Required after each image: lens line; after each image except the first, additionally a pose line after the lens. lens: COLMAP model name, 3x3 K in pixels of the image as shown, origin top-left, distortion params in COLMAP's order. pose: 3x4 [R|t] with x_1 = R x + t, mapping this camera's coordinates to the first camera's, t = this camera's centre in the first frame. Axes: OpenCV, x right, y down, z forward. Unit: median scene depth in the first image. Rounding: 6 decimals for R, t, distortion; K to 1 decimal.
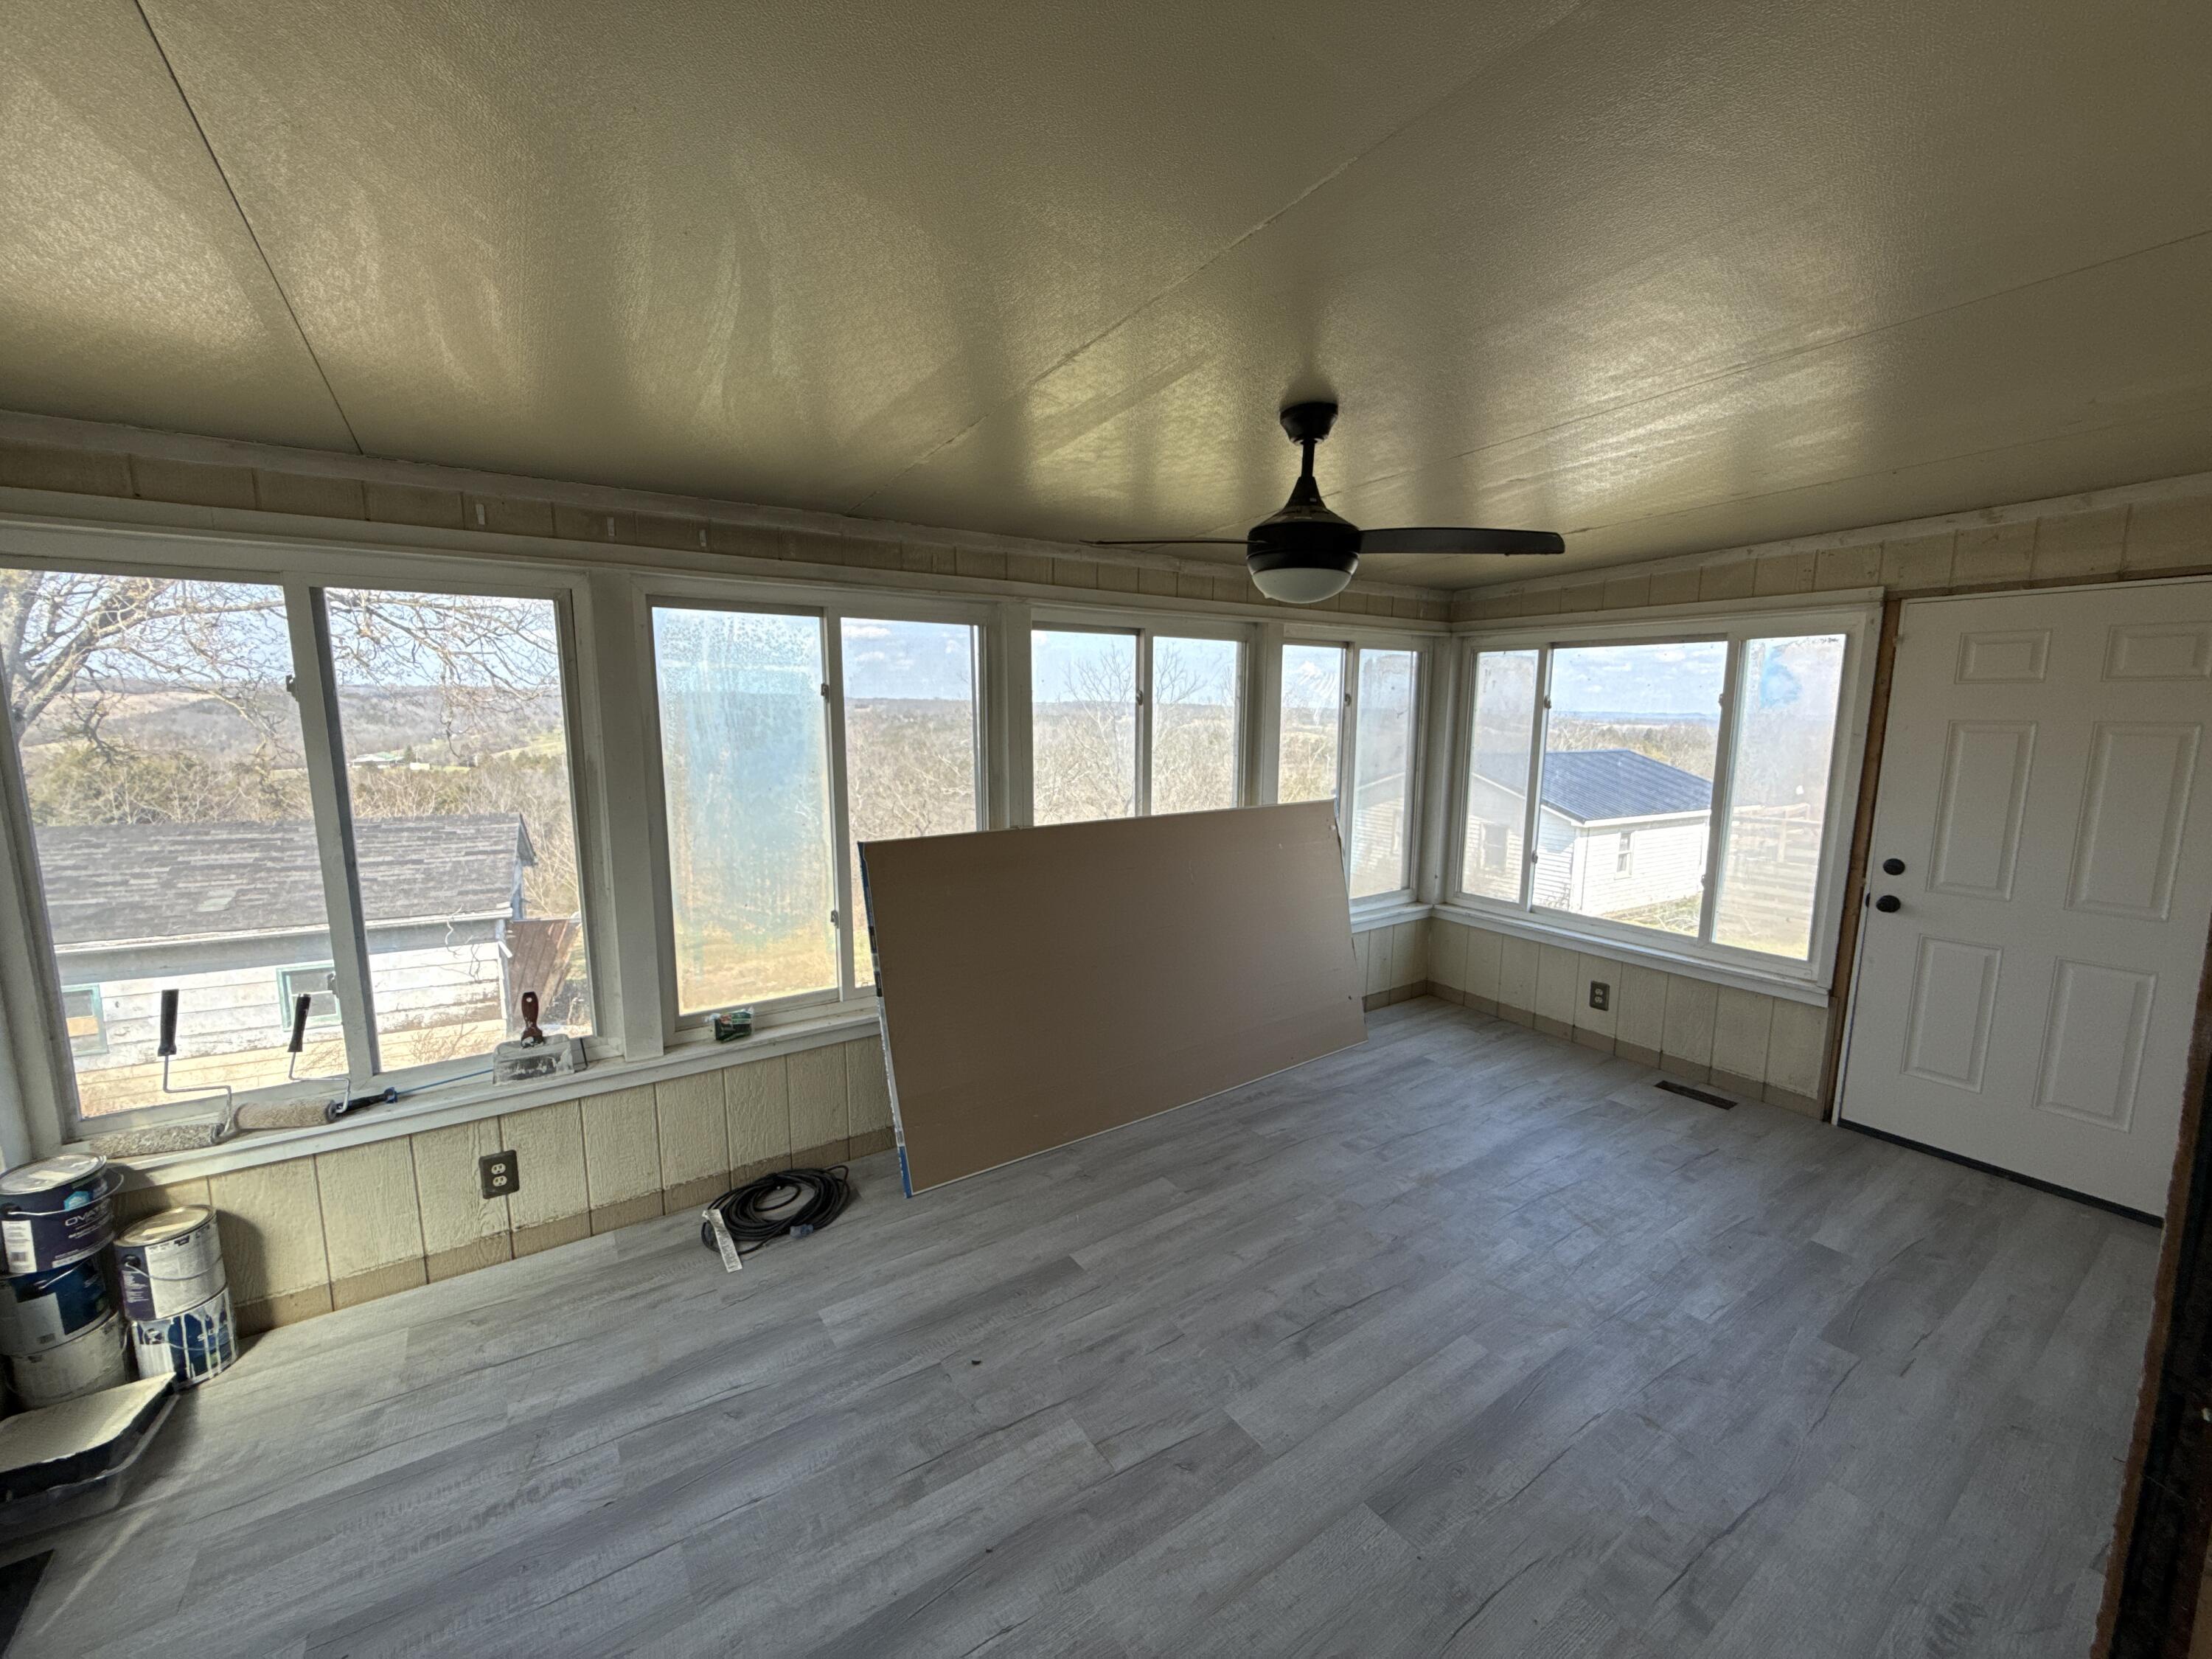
lens RADIAL K [[884.2, 0, 1109.6], [0, 884.2, 836.8], [0, 0, 1]] dist [0.003211, -0.000367]
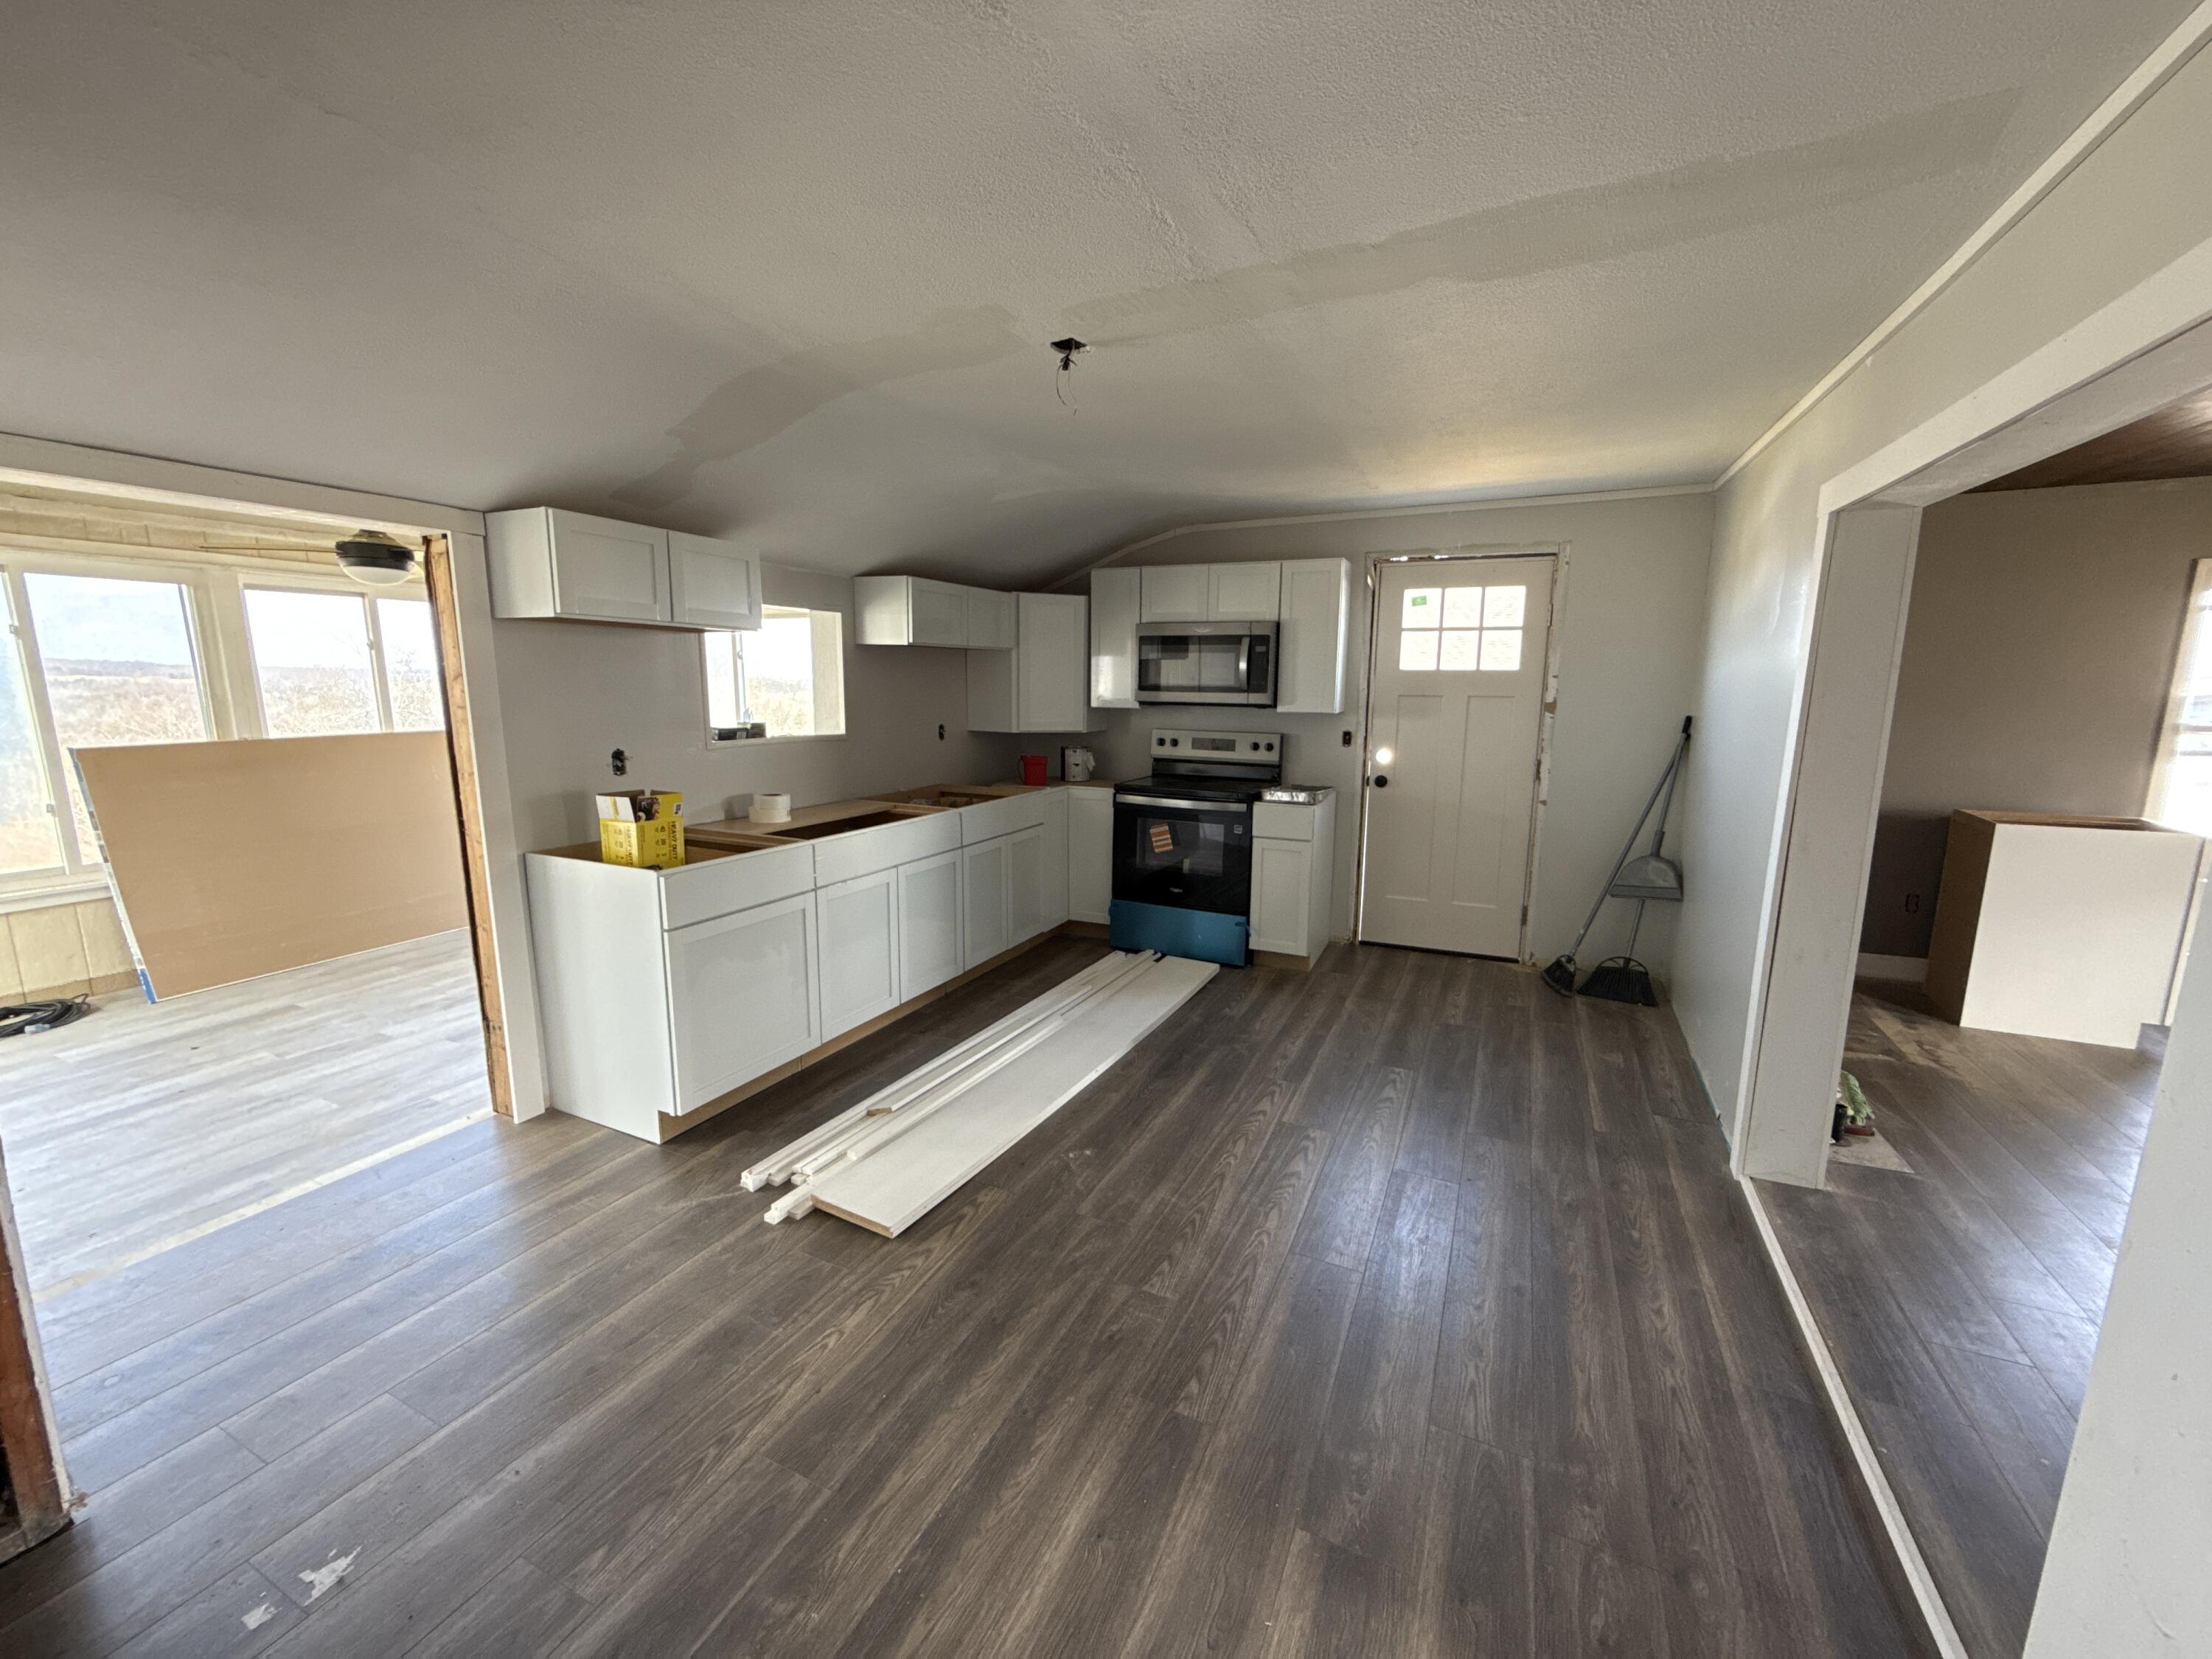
lens RADIAL K [[884.2, 0, 1111.3], [0, 884.2, 834.6], [0, 0, 1]] dist [0.003211, -0.000367]
pose [[0.862184, -0.083837, 0.499610, 0.386545], [0.067510, 0.996429, 0.050702, 0.175537], [-0.502077, -0.009985, 0.864765, -0.928098]]
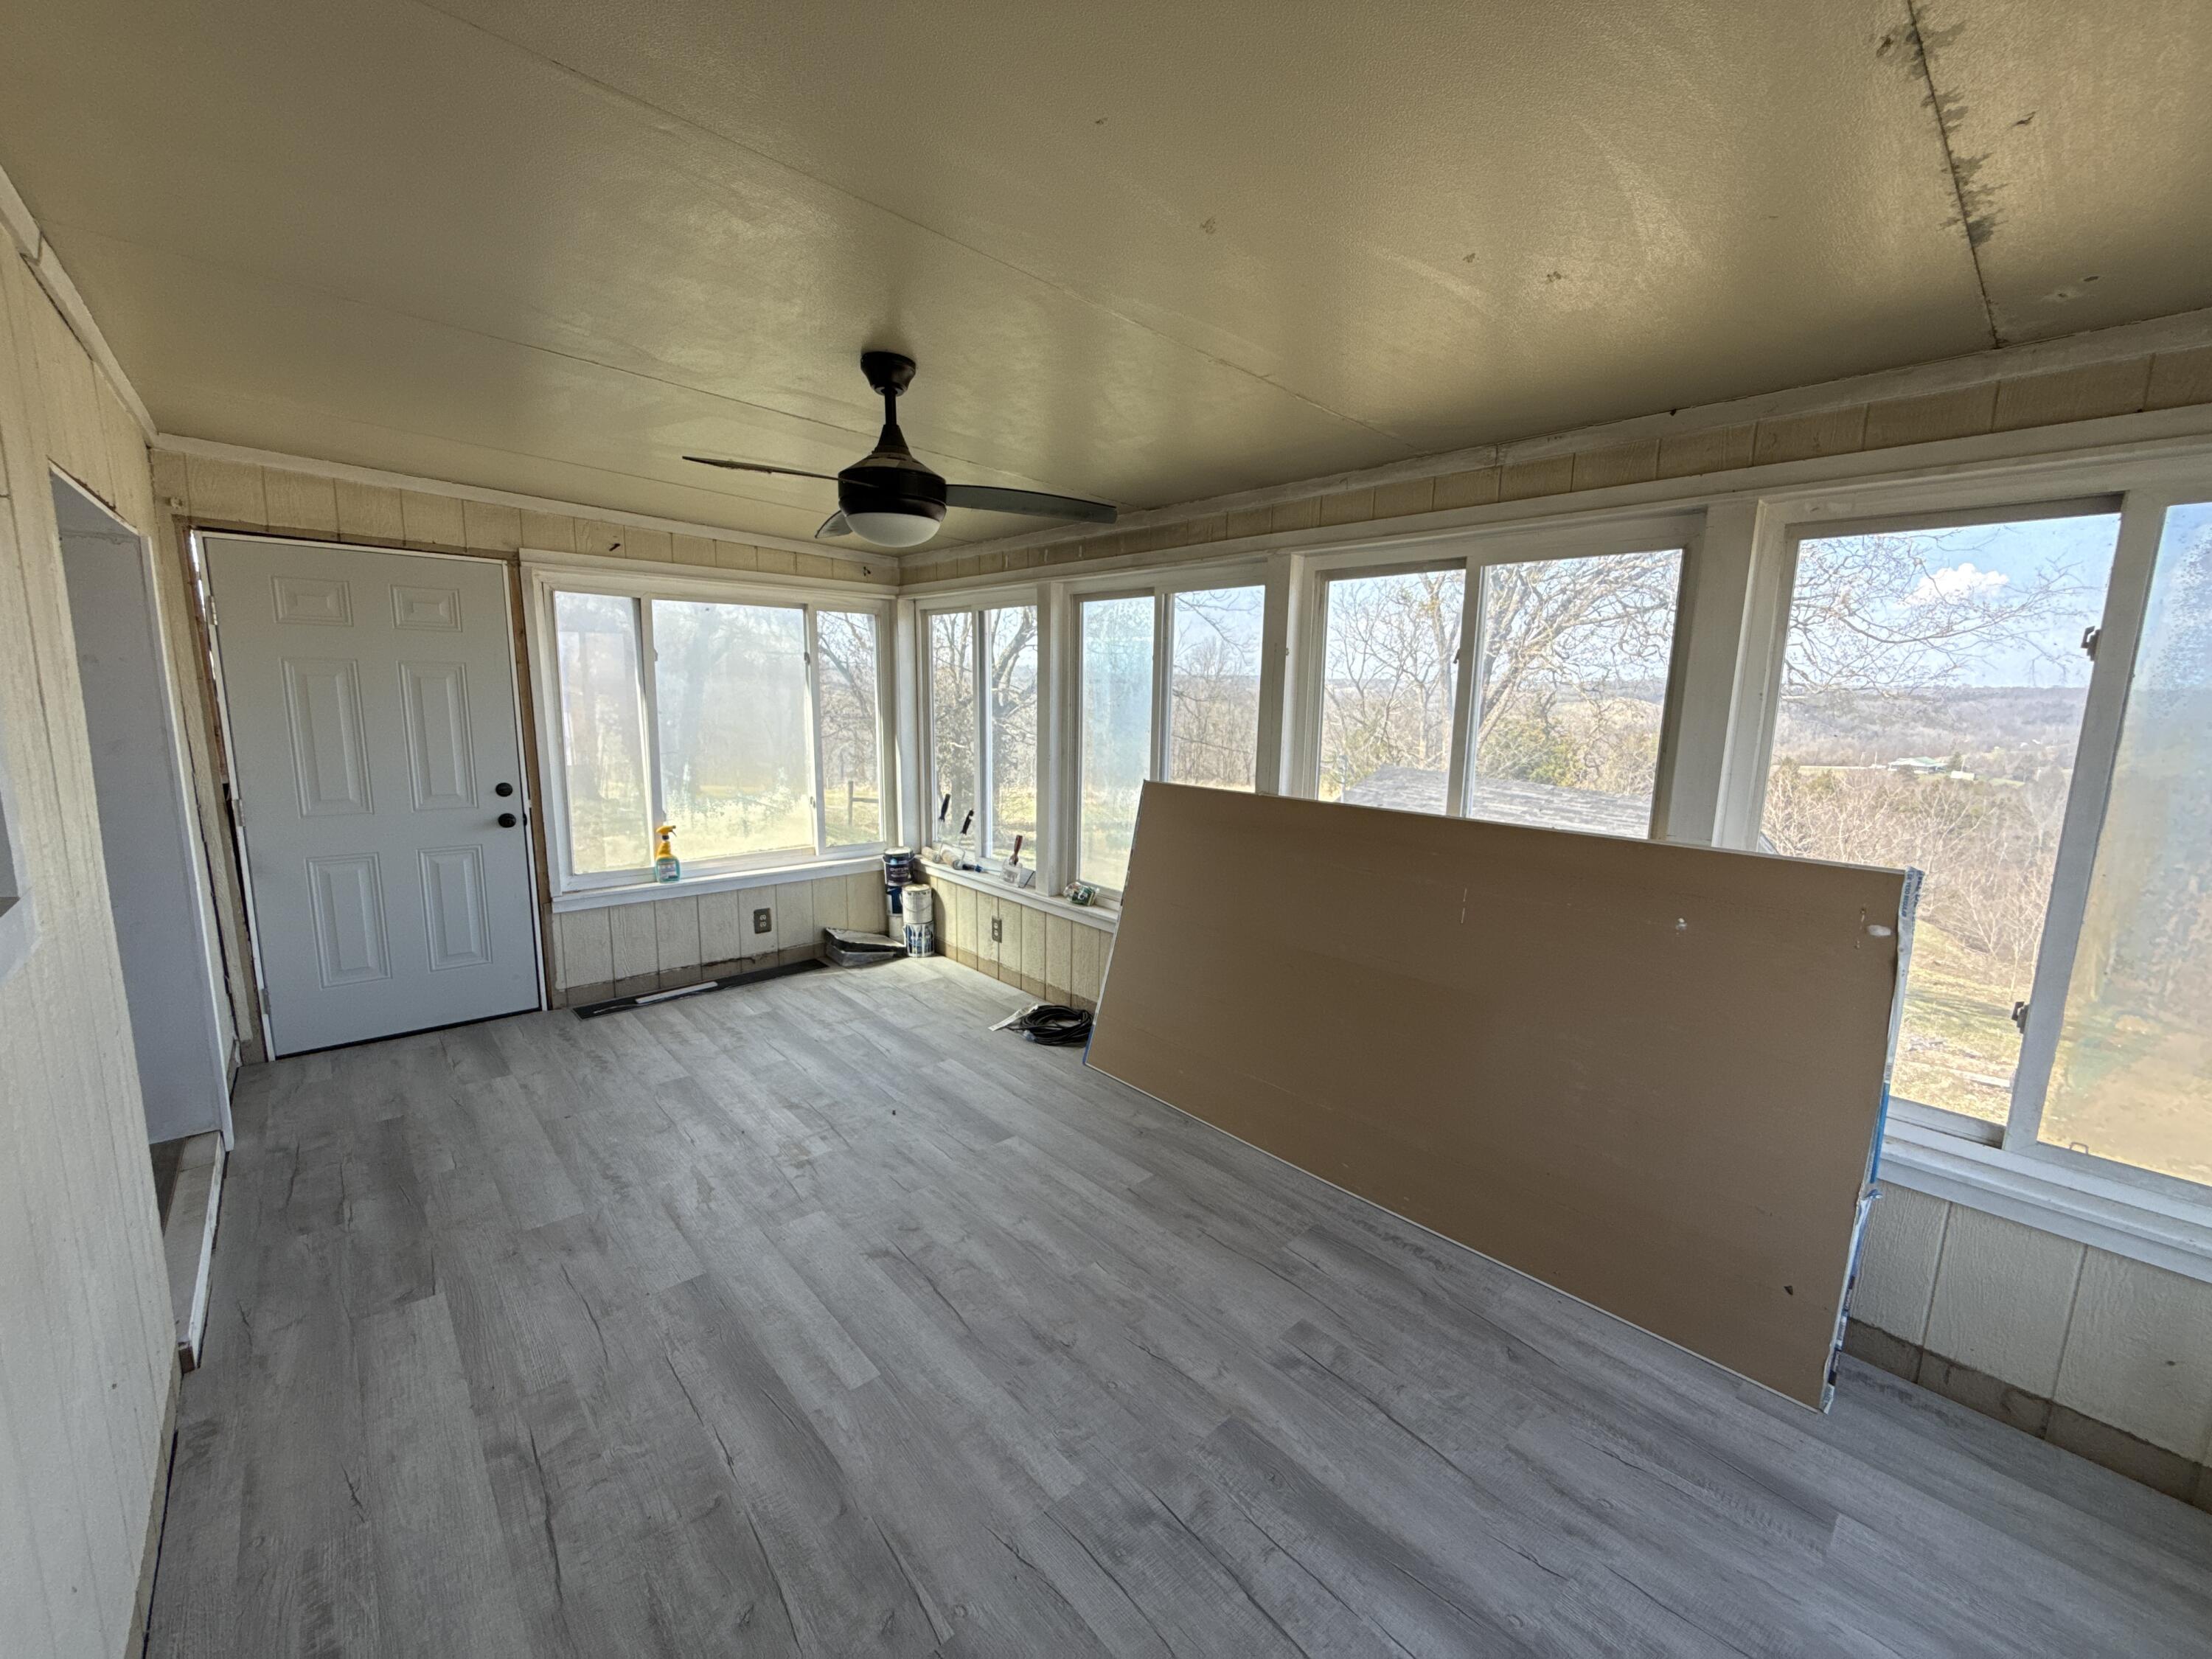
lens RADIAL K [[884.2, 0, 1105.6], [0, 884.2, 836.4], [0, 0, 1]] dist [0.003211, -0.000367]
pose [[0.129075, 0.161636, -0.978373, 0.926582], [-0.164432, 0.976456, 0.139627, -0.080348], [0.977907, 0.142853, 0.152614, 0.787703]]
